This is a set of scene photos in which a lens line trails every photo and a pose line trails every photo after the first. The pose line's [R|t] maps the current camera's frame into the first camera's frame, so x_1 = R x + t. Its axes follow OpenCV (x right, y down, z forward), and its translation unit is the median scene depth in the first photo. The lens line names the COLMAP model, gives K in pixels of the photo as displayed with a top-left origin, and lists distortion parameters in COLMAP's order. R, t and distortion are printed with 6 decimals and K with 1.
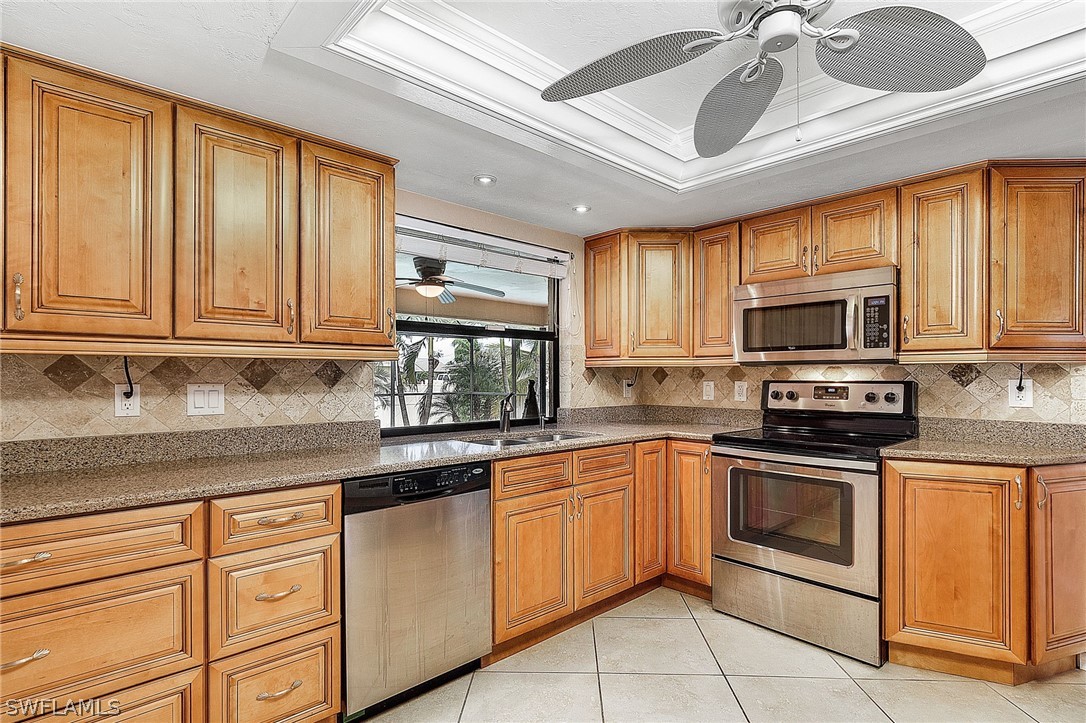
lens RADIAL K [[529.7, 0, 545.5], [0, 529.7, 368.8], [0, 0, 1]] dist [-0.000044, -0.001540]
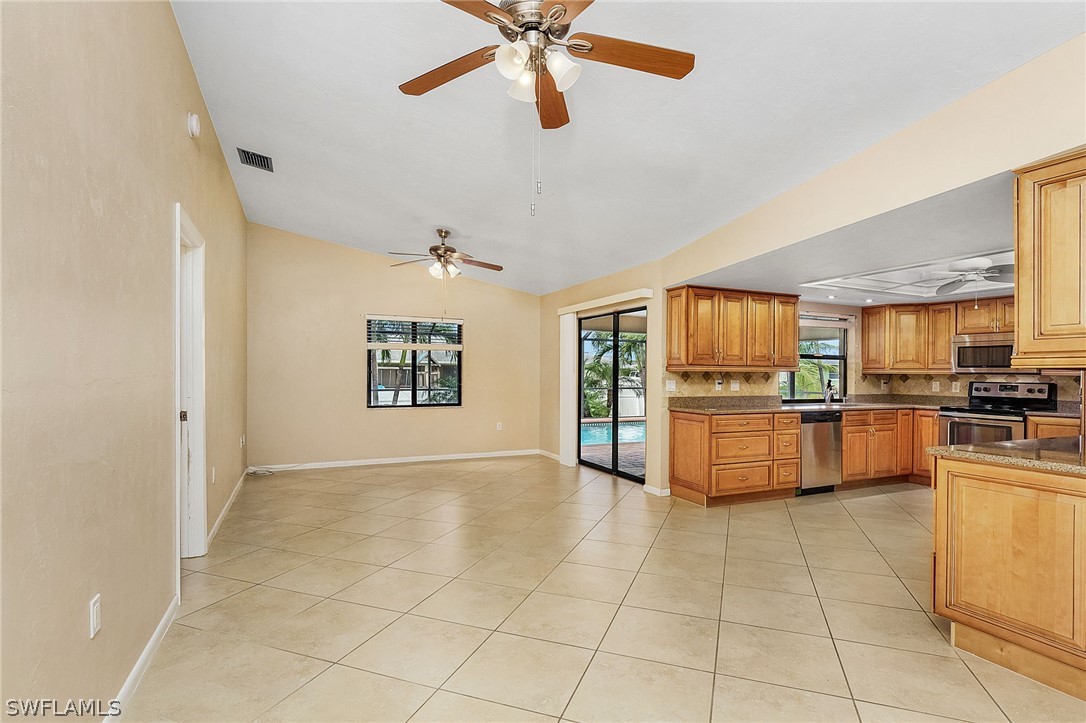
lens RADIAL K [[529.7, 0, 545.2], [0, 529.7, 368.7], [0, 0, 1]] dist [-0.000044, -0.001540]
pose [[0.951517, 0.007820, -0.307498, -0.499349], [-0.005471, 0.999949, 0.008501, -0.035234], [0.307548, -0.006407, 0.951511, -1.395753]]
